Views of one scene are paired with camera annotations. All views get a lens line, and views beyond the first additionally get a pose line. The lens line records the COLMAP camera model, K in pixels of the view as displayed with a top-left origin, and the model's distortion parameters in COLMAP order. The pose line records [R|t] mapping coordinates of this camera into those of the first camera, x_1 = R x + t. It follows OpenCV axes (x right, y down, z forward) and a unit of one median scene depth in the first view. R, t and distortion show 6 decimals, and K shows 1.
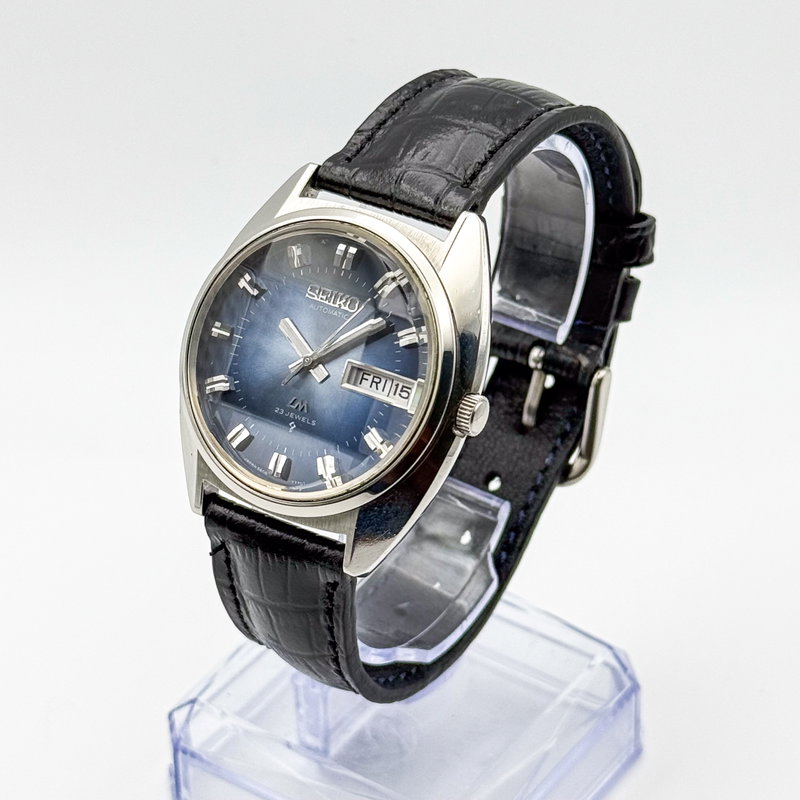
lens RADIAL K [[2387.8, 0, 400.0], [0, 2387.8, 400.0], [0, 0, 1]] dist [-0.387082, 9.838592]
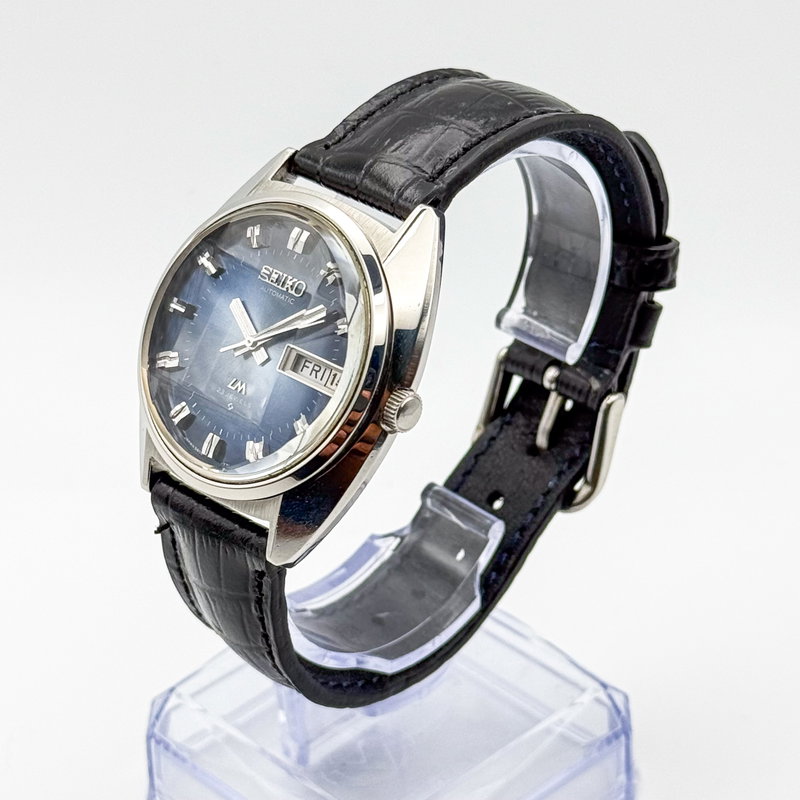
lens RADIAL K [[2387.8, 0, 400.0], [0, 2387.8, 400.0], [0, 0, 1]] dist [-0.387082, 9.838592]
pose [[0.982668, 0.092241, -0.160798, 0.169972], [-0.097610, 0.994890, -0.025800, 0.024778], [0.157596, 0.041048, 0.986650, 0.035618]]
